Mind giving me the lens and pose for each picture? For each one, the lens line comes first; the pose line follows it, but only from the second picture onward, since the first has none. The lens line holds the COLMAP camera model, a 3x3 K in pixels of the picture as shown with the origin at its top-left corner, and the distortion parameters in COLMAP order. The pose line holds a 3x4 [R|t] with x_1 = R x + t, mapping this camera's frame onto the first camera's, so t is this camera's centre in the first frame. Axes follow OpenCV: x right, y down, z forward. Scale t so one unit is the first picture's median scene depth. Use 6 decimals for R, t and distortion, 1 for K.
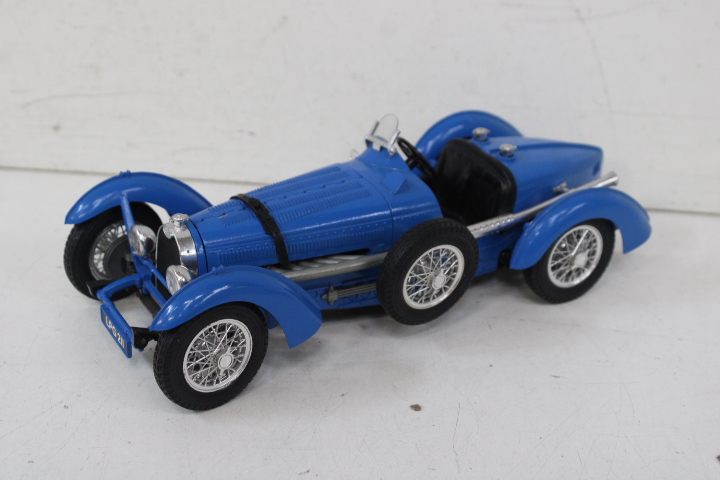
lens RADIAL K [[1230.3, 0, 360.0], [0, 1230.3, 240.0], [0, 0, 1]] dist [-0.003302, 0.068560]
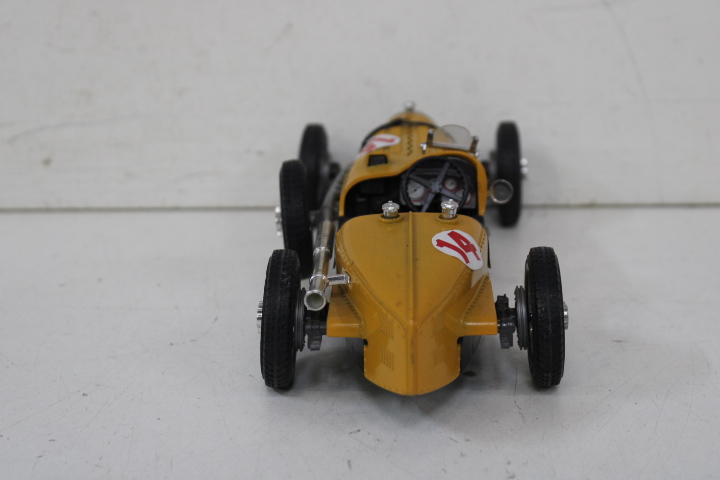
lens RADIAL K [[1414.3, 0, 360.0], [0, 1414.3, 240.0], [0, 0, 1]] dist [0.036084, 0.061169]
pose [[0.997840, -0.064306, 0.013440, -0.032568], [0.065600, 0.986339, -0.151102, 0.145878], [-0.003539, 0.151657, 0.988427, -0.037320]]
